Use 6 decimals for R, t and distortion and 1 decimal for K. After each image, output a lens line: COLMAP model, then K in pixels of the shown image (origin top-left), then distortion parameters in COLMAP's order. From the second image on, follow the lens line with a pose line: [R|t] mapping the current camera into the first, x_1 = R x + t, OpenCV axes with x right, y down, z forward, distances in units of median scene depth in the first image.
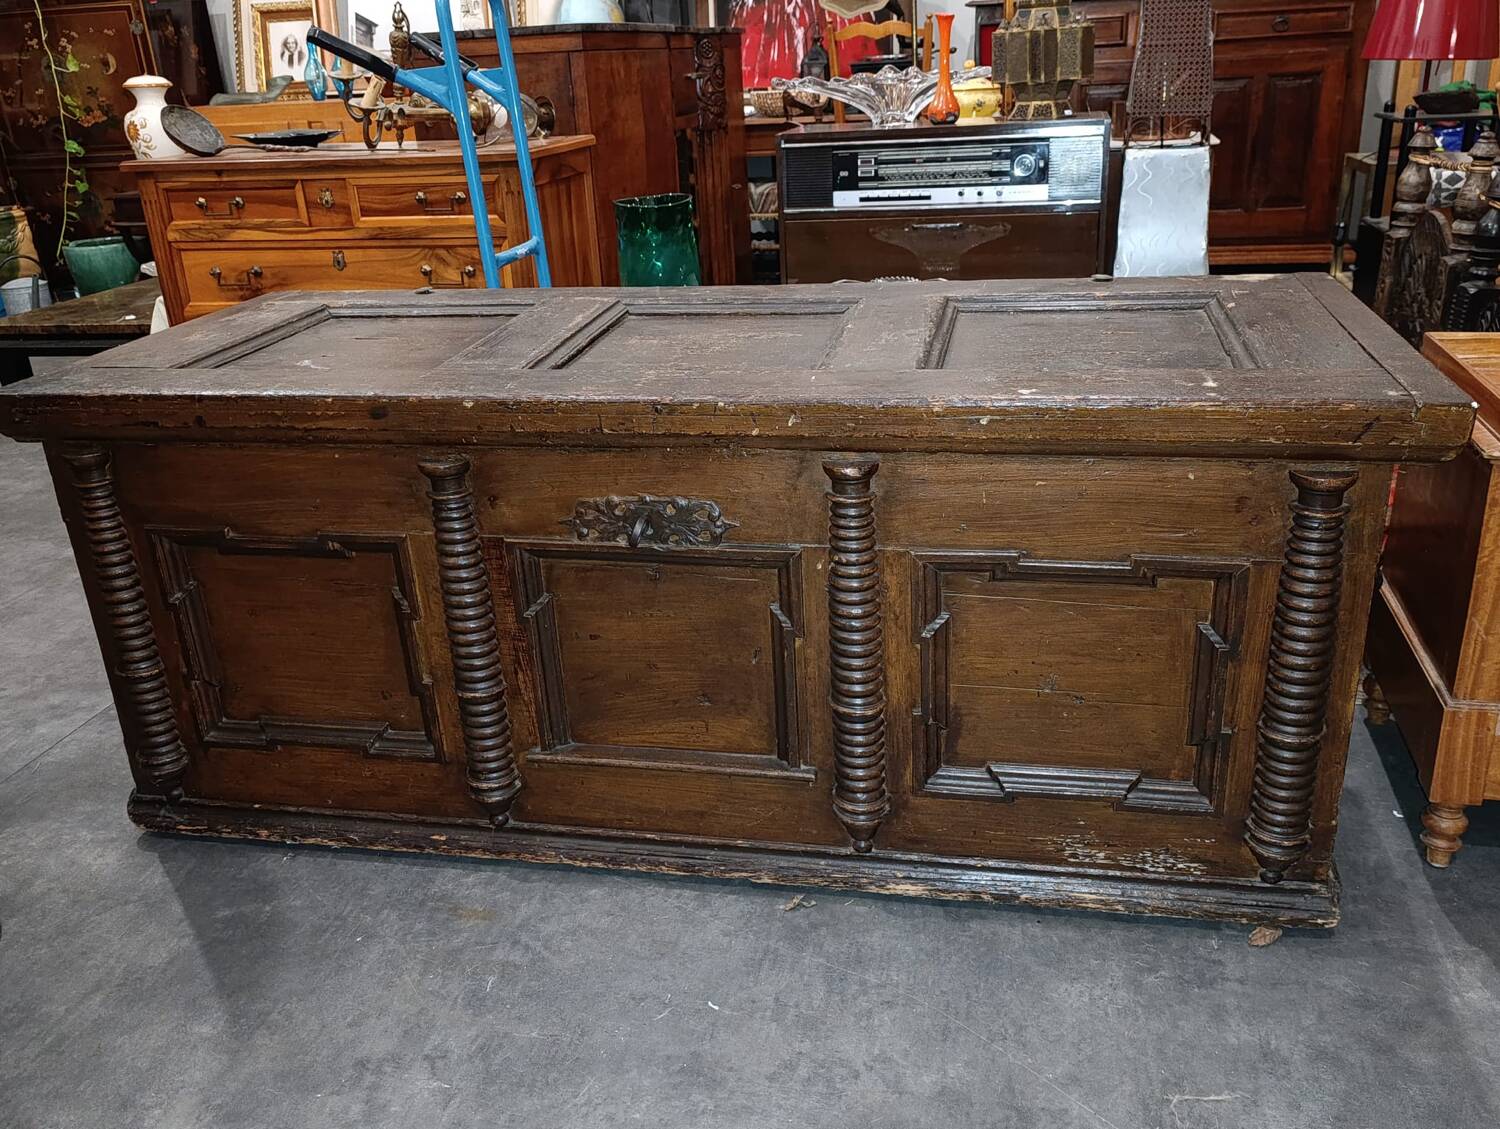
lens RADIAL K [[1226.1, 0, 762.4], [0, 1226.1, 556.2], [0, 0, 1]] dist [0.039391, -0.064090]
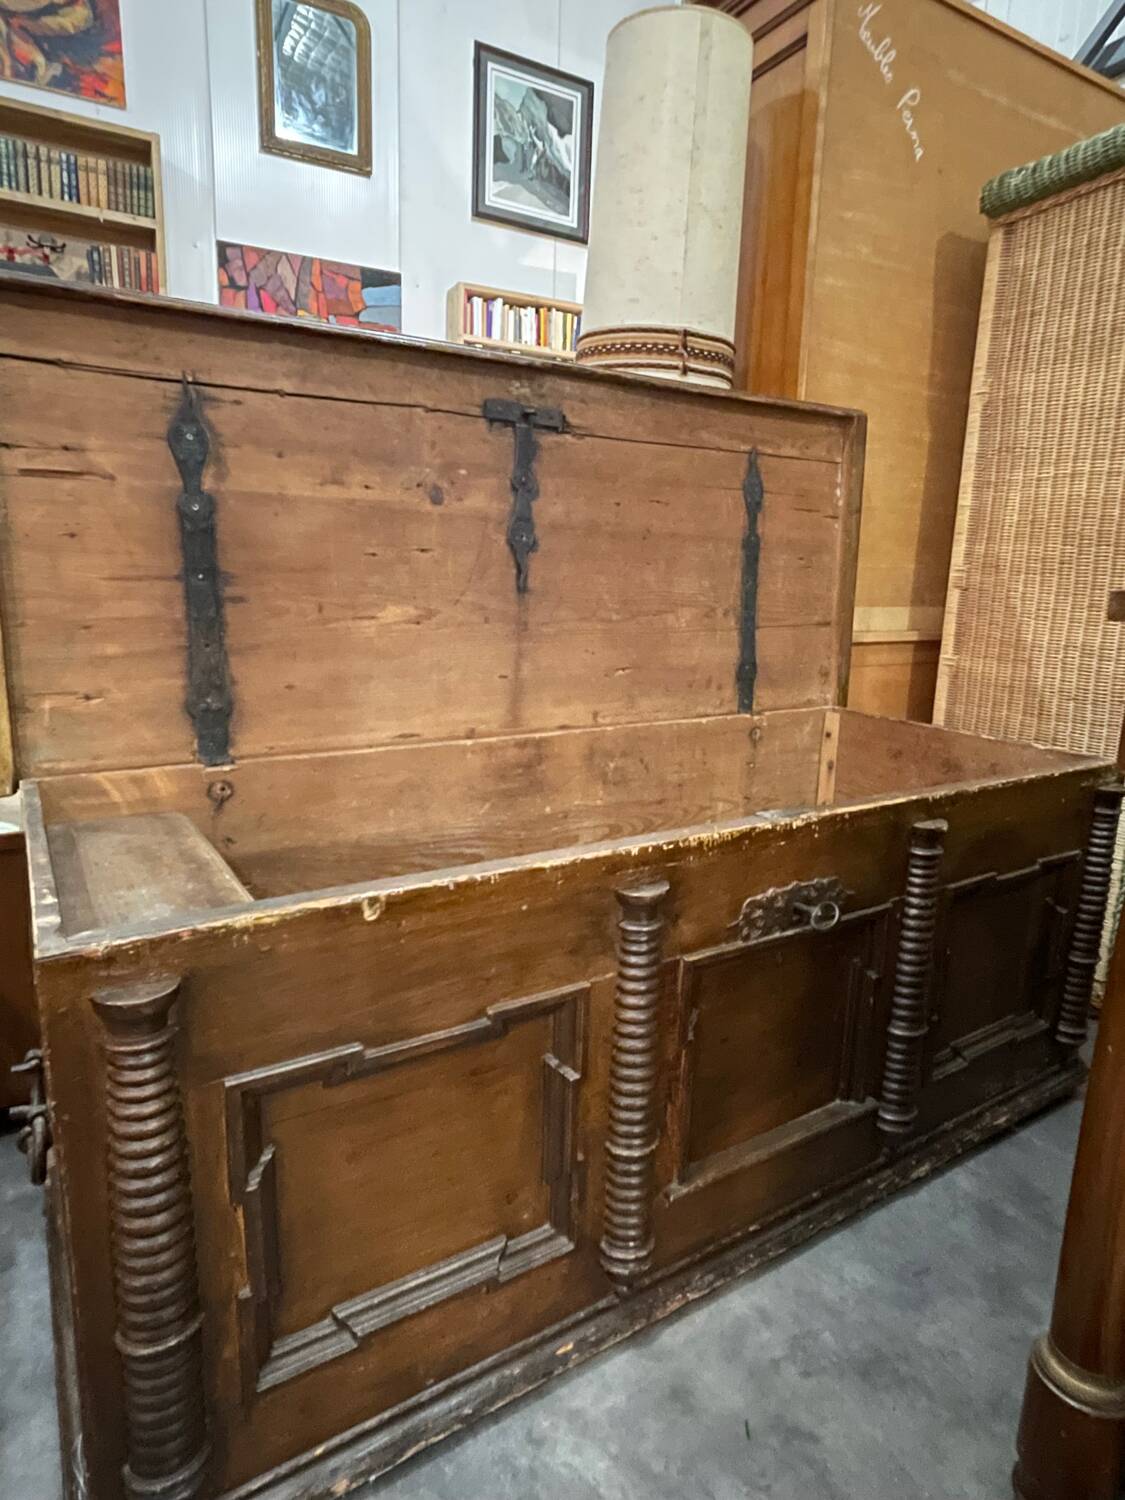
lens RADIAL K [[867.7, 0, 560.3], [0, 867.7, 746.2], [0, 0, 1]] dist [-0.006804, -0.000973]
pose [[0.719050, -0.069814, 0.691443, -0.709032], [0.203121, 0.972608, -0.113027, -0.114245], [-0.664612, 0.221718, 0.713535, 0.544803]]
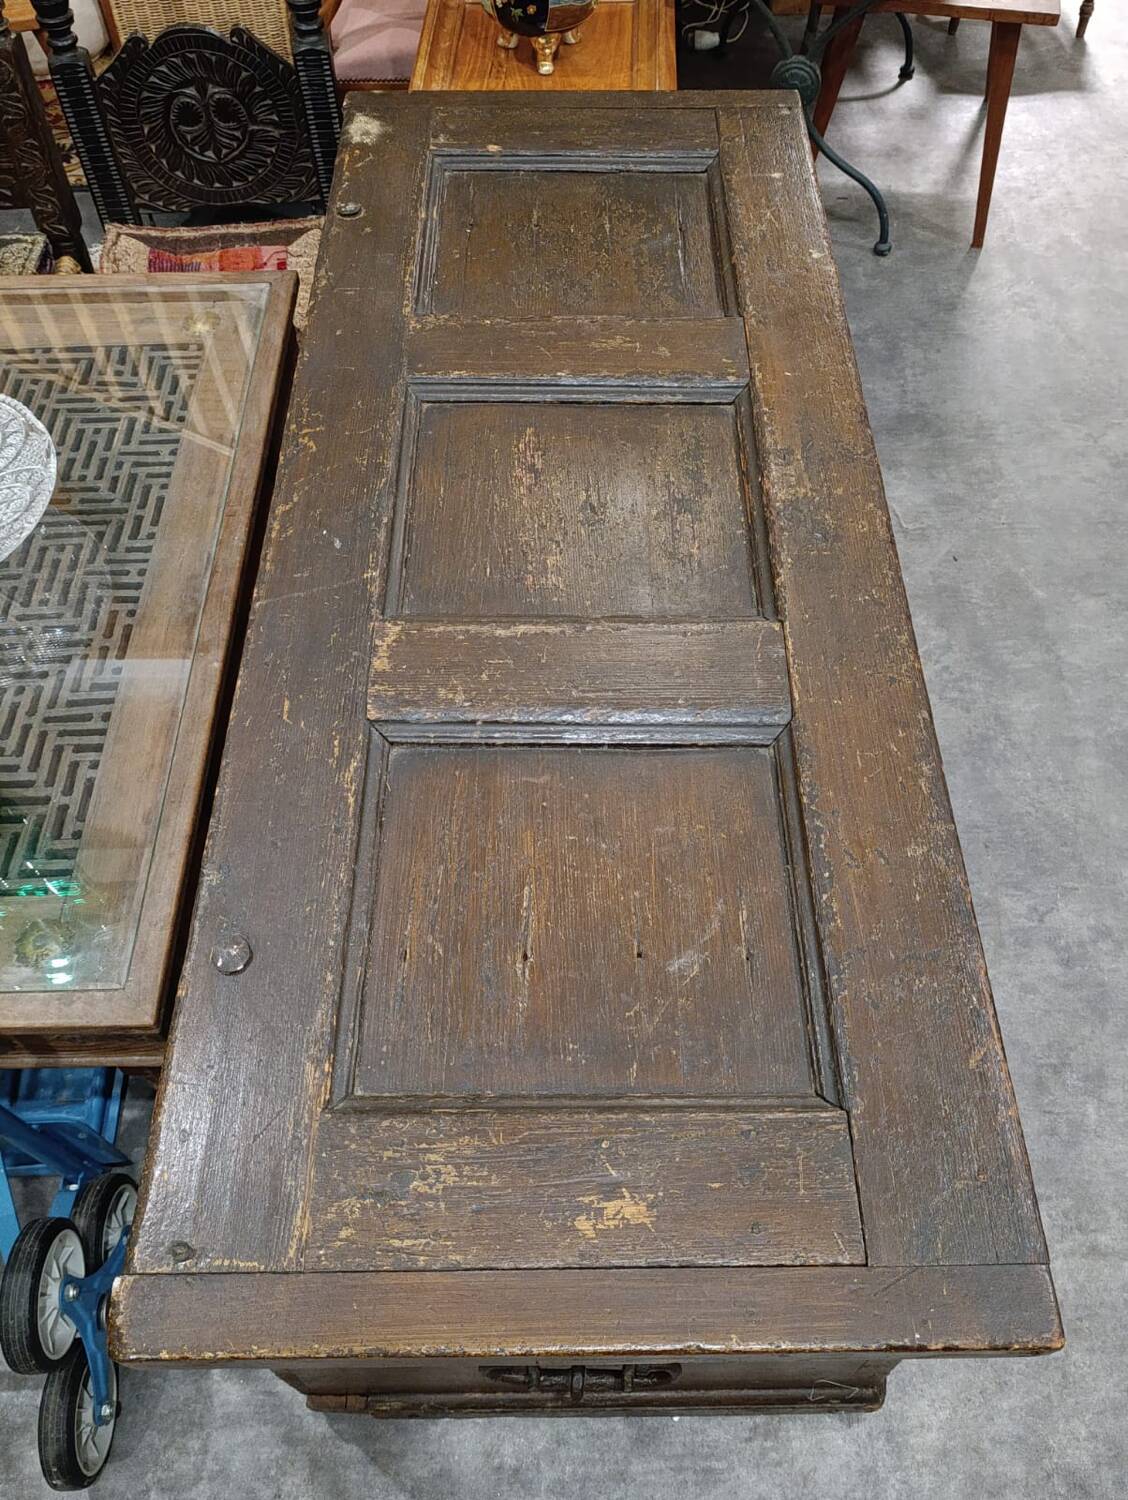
lens RADIAL K [[1226.1, 0, 567.9], [0, 1226.1, 743.6], [0, 0, 1]] dist [0.039391, -0.064090]
pose [[-0.209746, -0.768287, 0.604766, -0.730728], [0.389992, 0.501455, 0.772301, -0.802298], [-0.896612, 0.397841, 0.194448, 1.007380]]
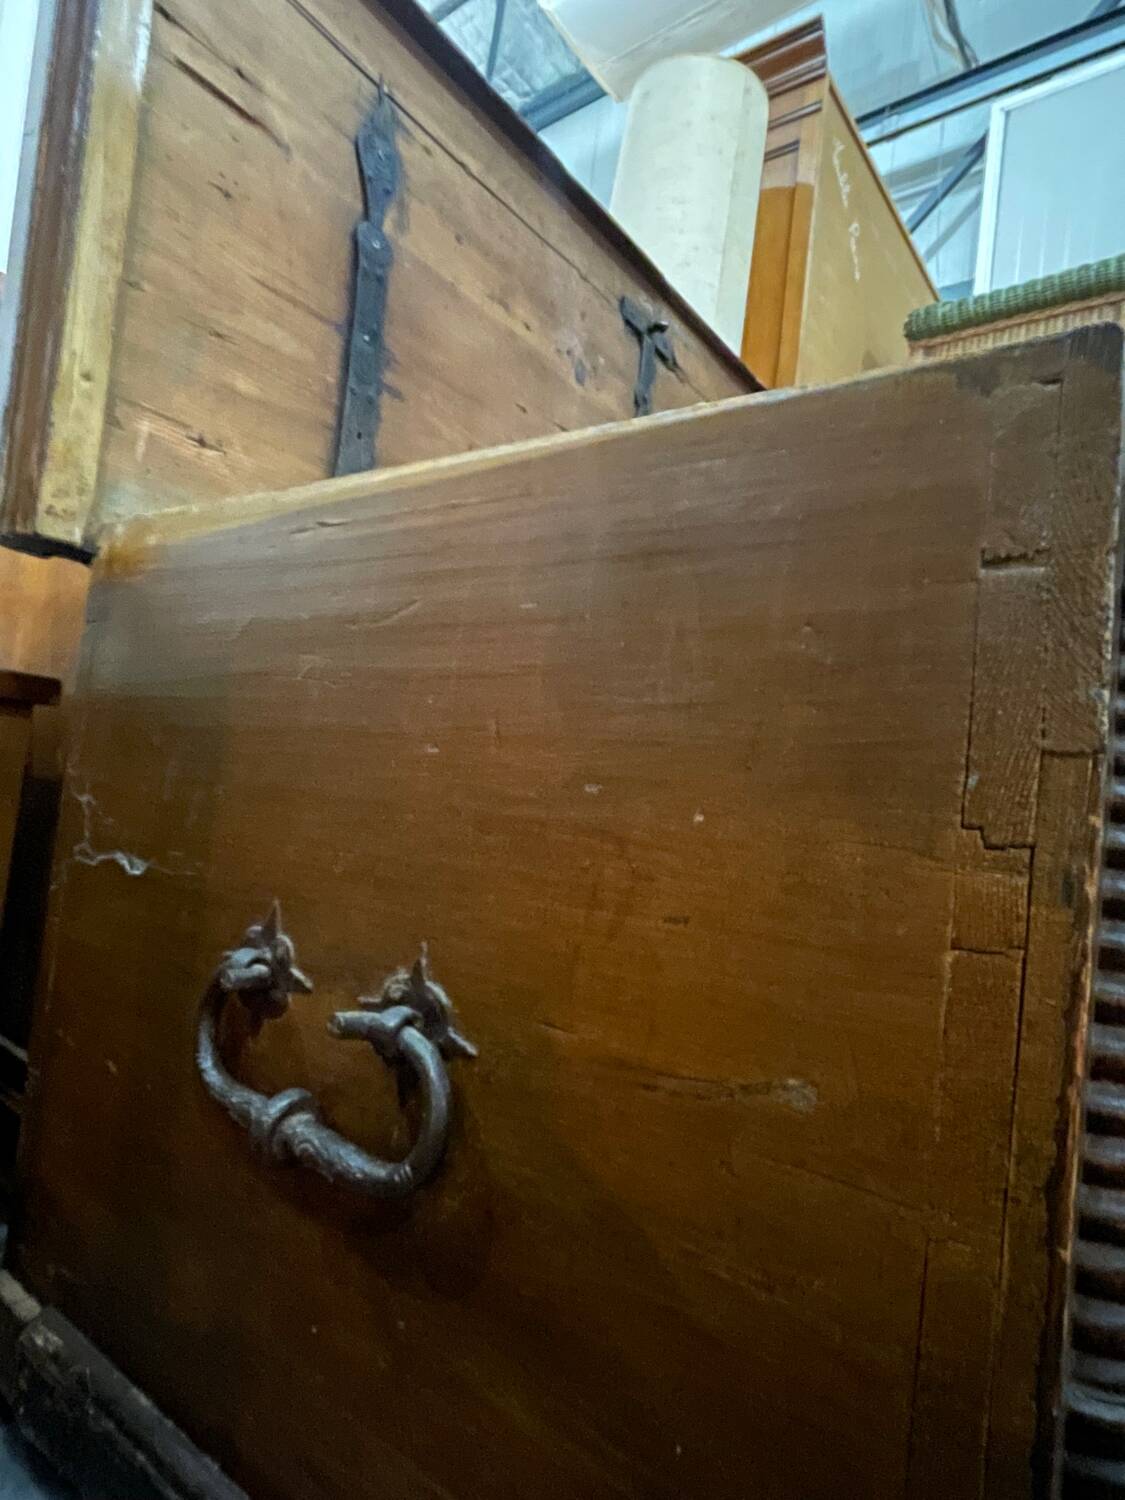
lens RADIAL K [[867.7, 0, 566.2], [0, 867.7, 753.1], [0, 0, 1]] dist [-0.006804, -0.000973]
pose [[0.387628, 0.128924, 0.912756, -0.811186], [0.225888, 0.946698, -0.229648, -0.011132], [-0.893711, 0.295199, 0.337844, 1.097503]]
